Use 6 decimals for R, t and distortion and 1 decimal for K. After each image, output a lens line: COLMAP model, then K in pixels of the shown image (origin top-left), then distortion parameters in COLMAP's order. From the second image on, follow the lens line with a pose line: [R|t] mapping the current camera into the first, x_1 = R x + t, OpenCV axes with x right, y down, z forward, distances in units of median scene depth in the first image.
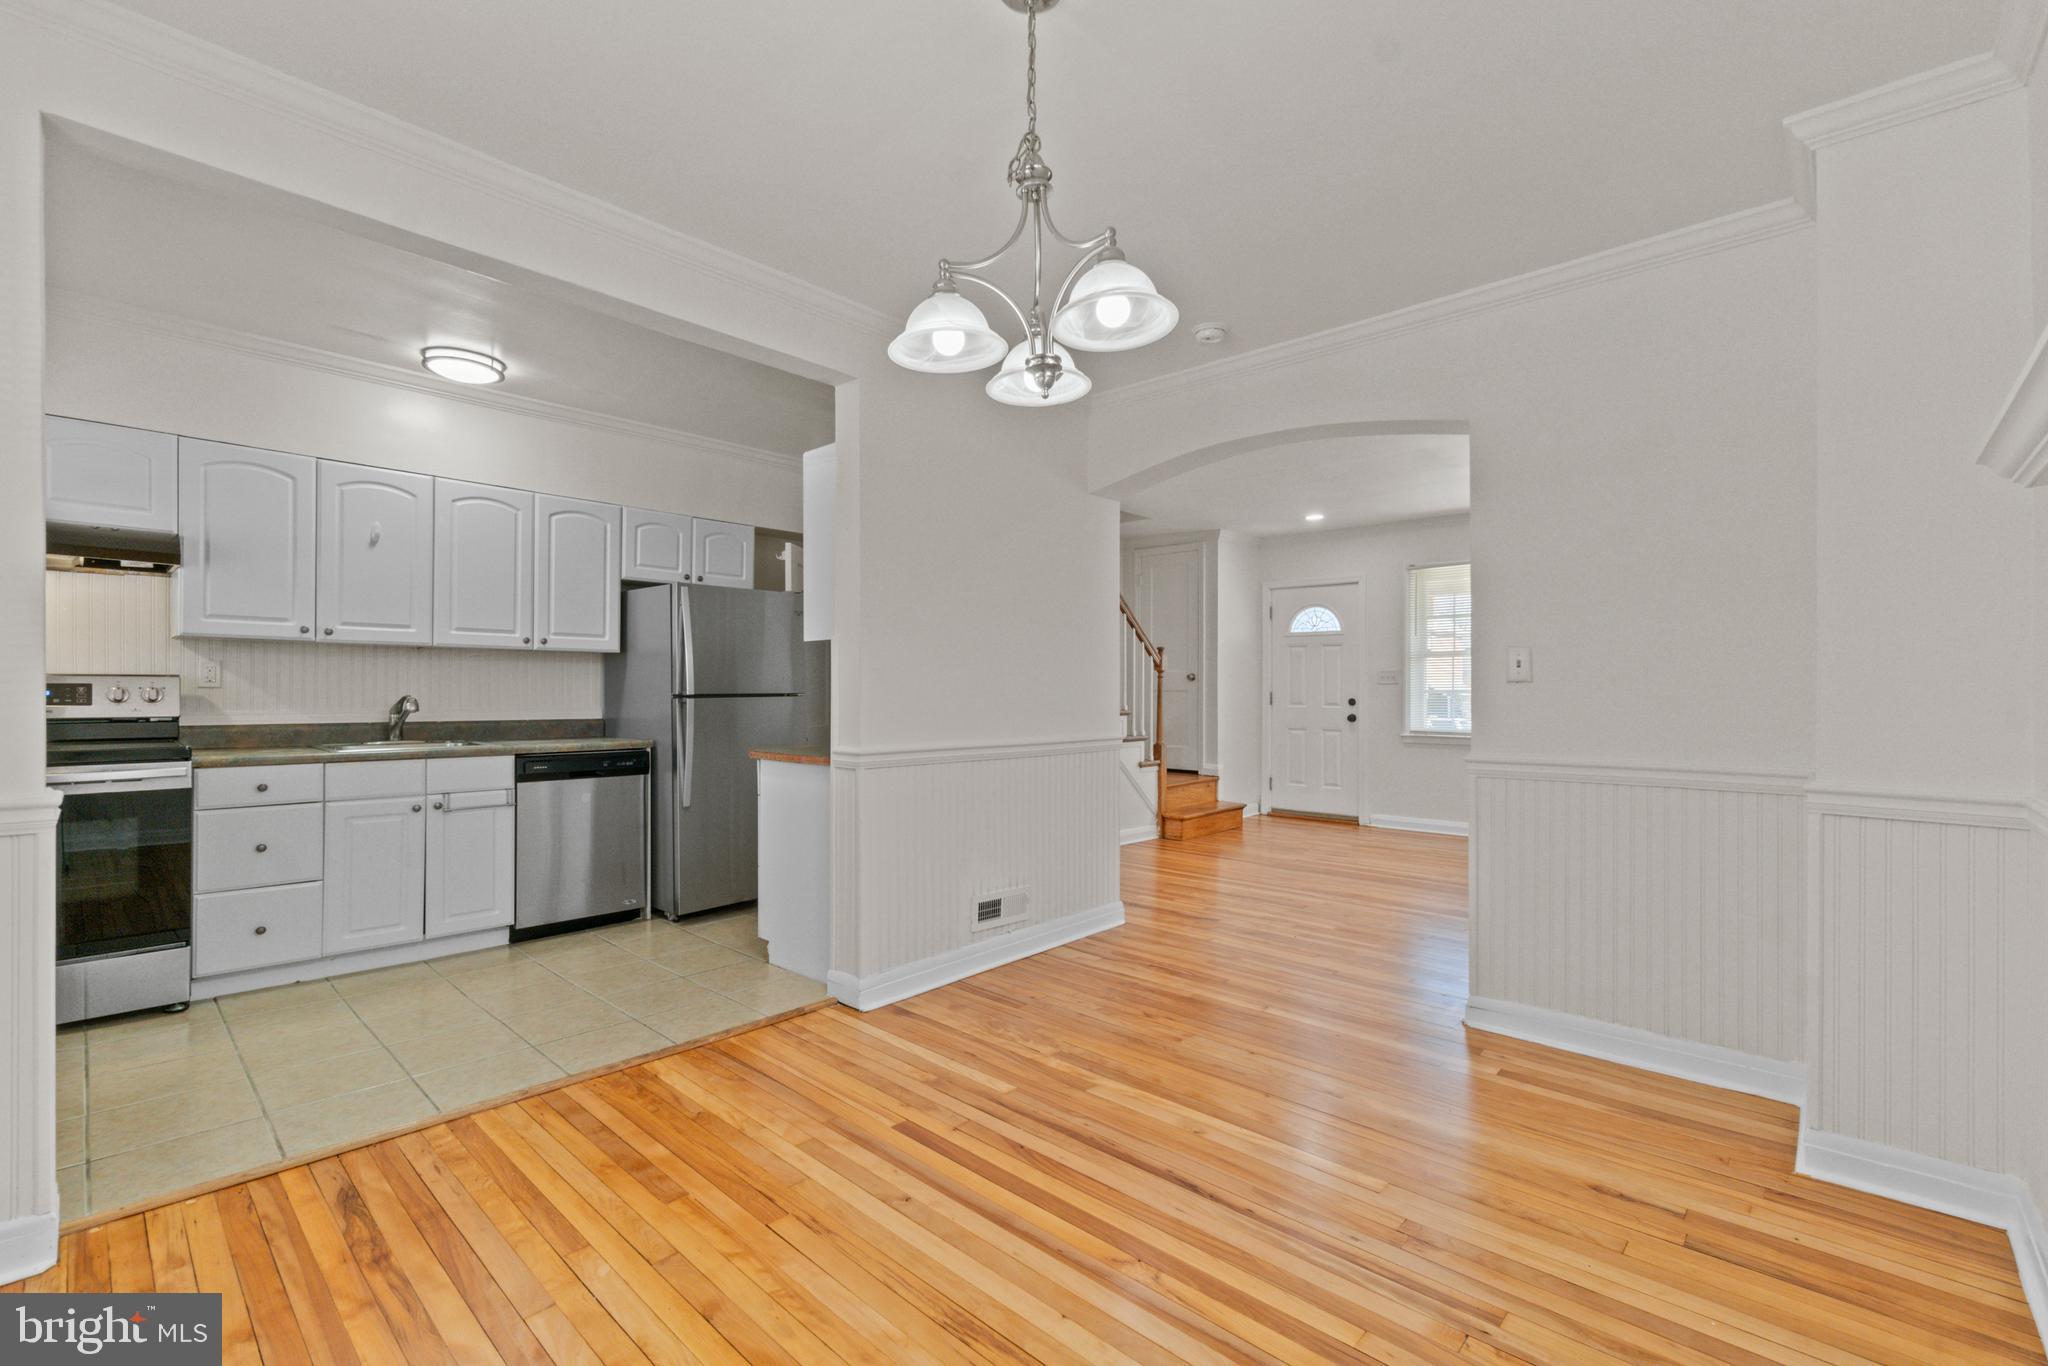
lens RADIAL K [[884.5, 0, 1010.5], [0, 884.5, 689.4], [0, 0, 1]] dist [-0.005853, 0.001401]
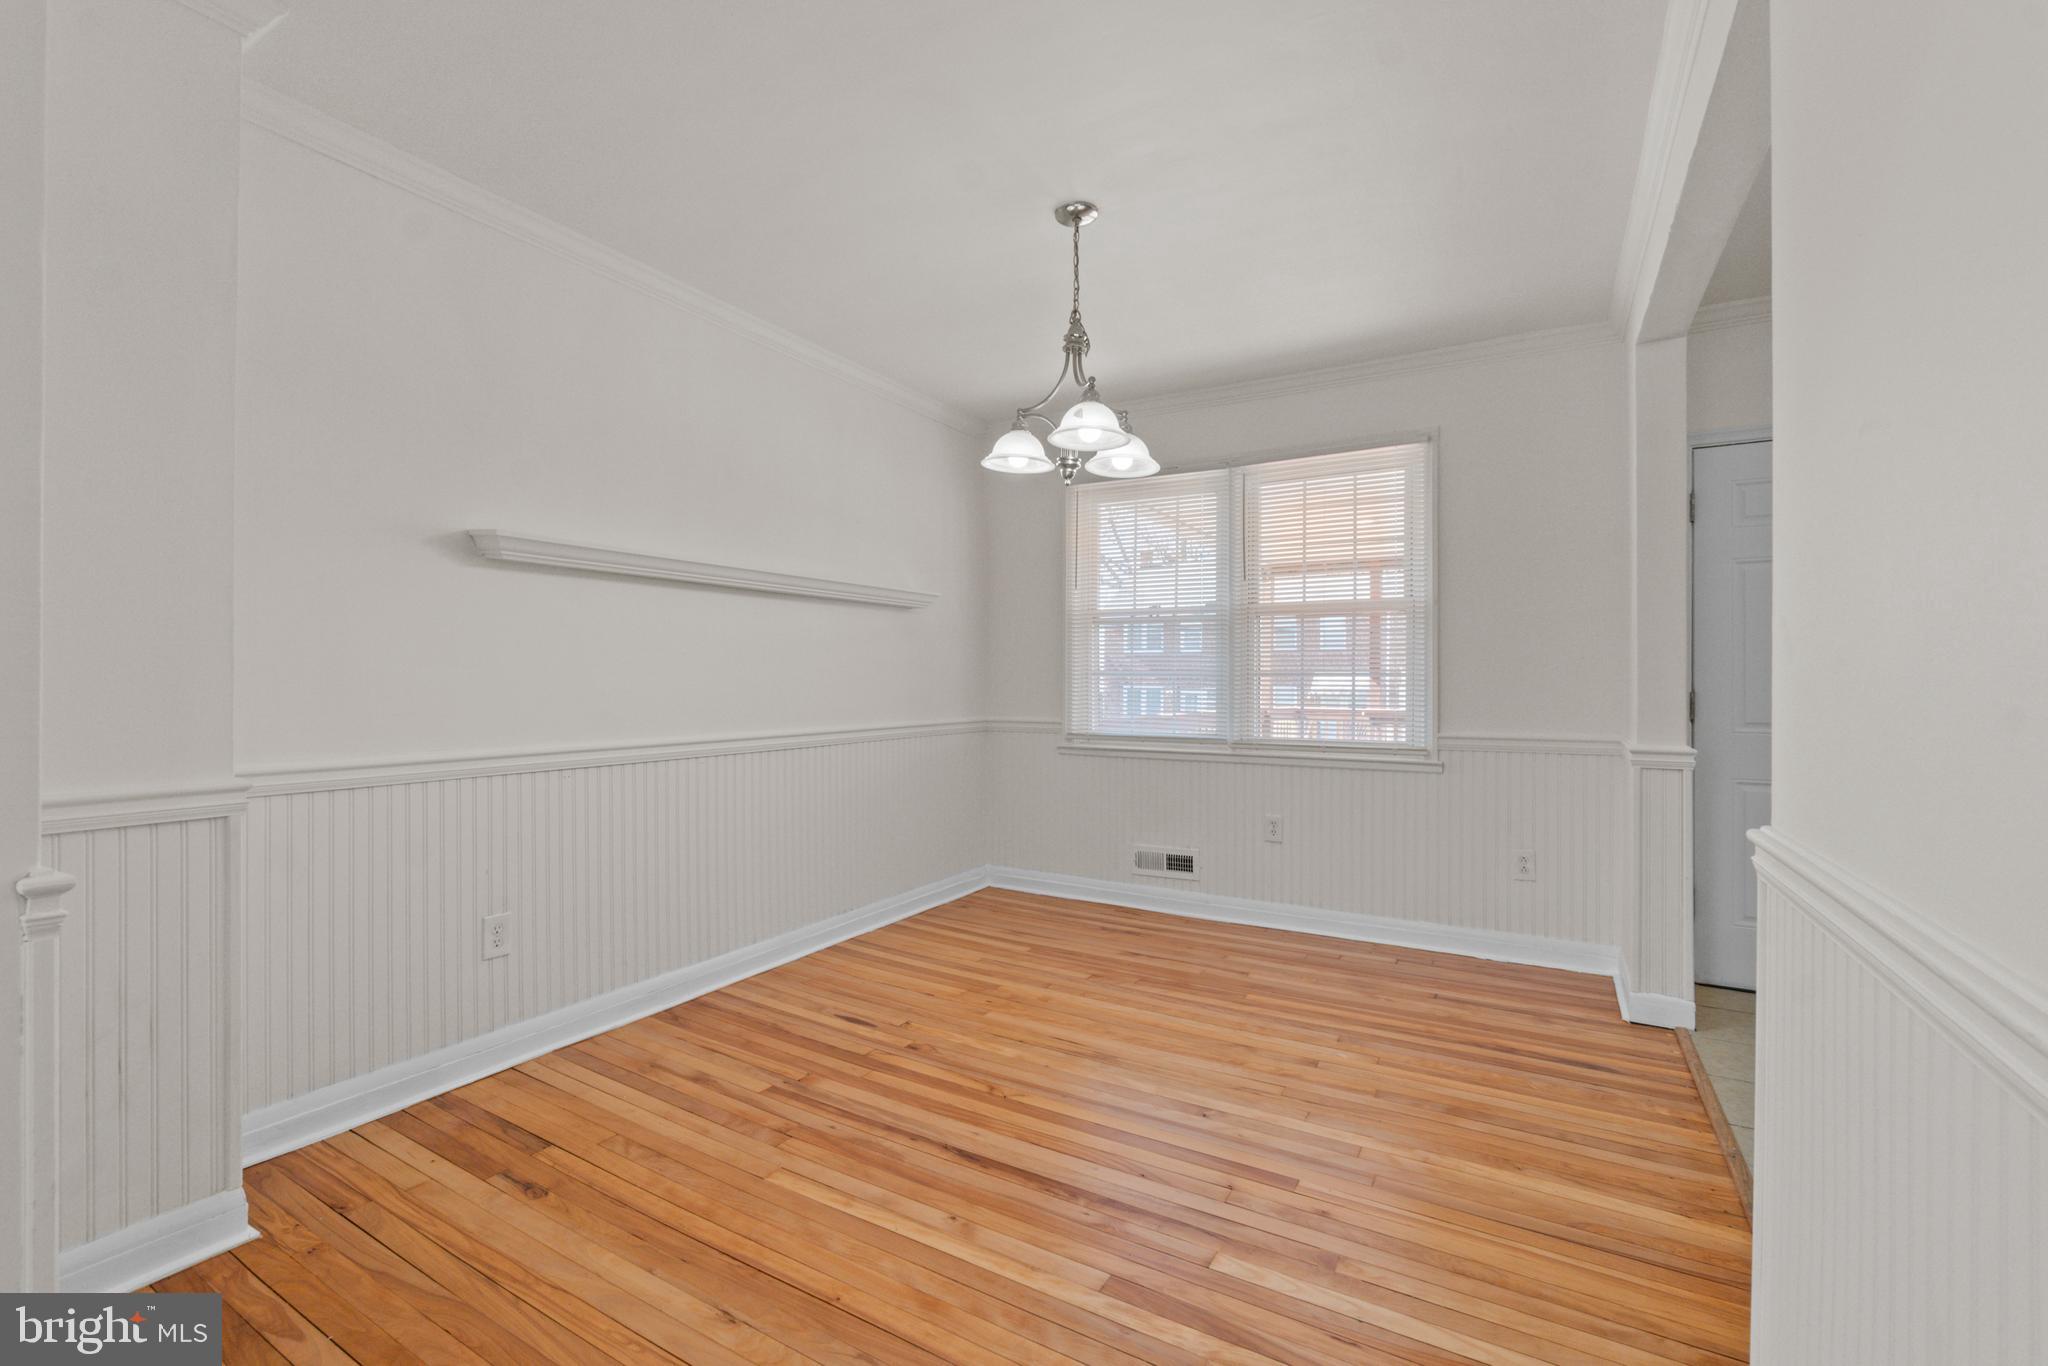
lens RADIAL K [[884.5, 0, 1012.0], [0, 884.5, 678.0], [0, 0, 1]] dist [-0.005853, 0.001401]
pose [[-0.976189, -0.011250, -0.216628, 0.226436], [-0.009717, 0.999920, -0.008139, 0.006647], [0.216702, -0.005840, -0.976220, 1.203224]]
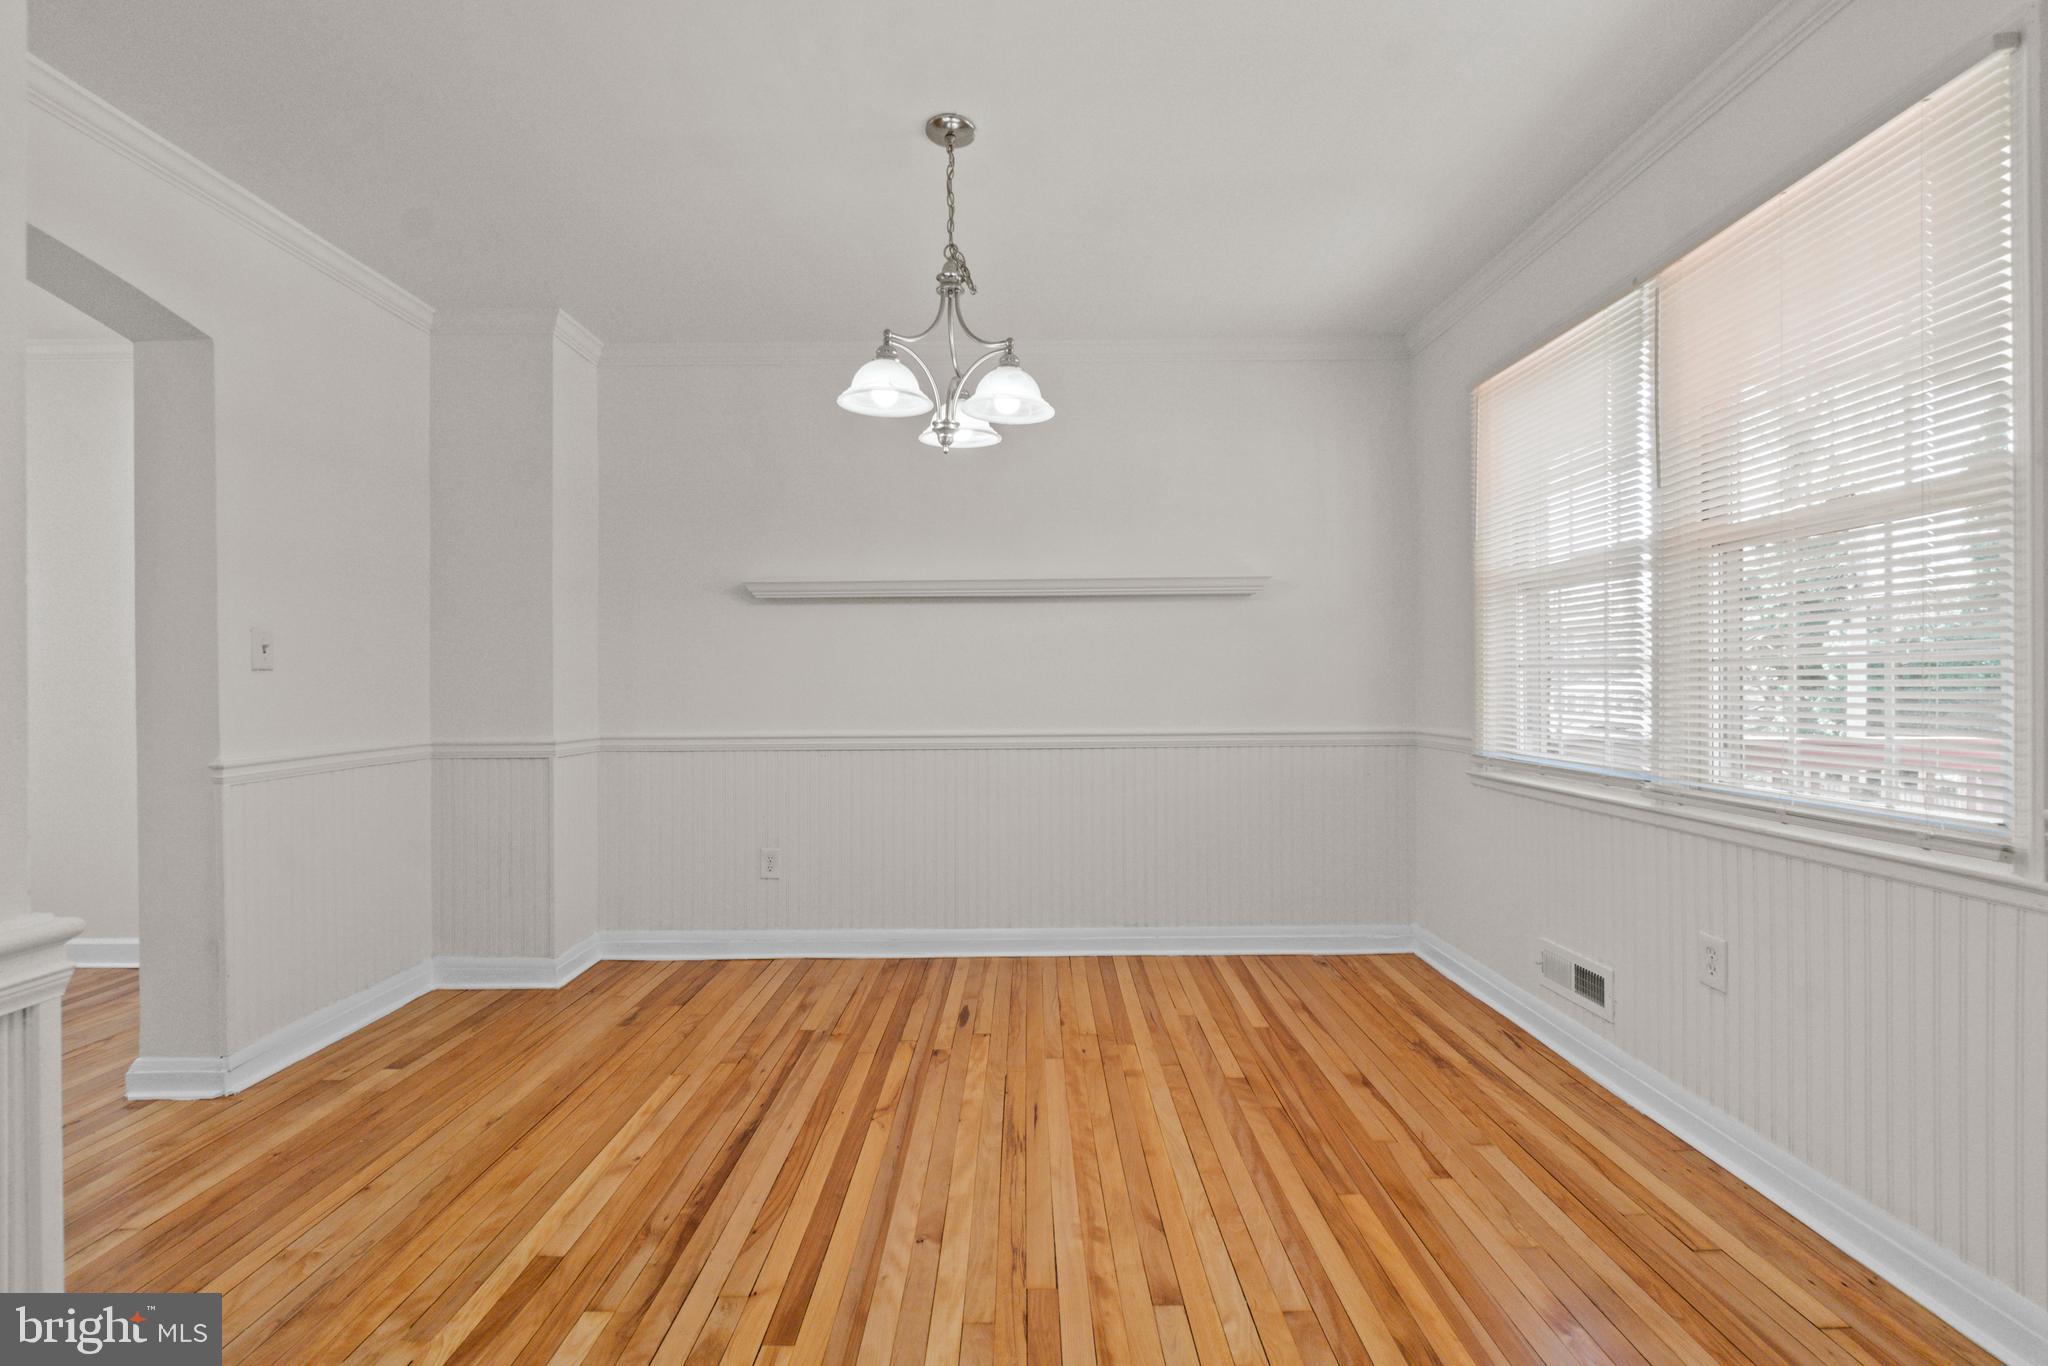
lens RADIAL K [[884.5, 0, 1019.6], [0, 884.5, 689.6], [0, 0, 1]] dist [-0.005853, 0.001401]
pose [[-0.680394, -0.007732, 0.732806, -0.486006], [-0.000232, 0.999947, 0.010335, 0.002048], [-0.732847, 0.006862, -0.680359, 0.884863]]
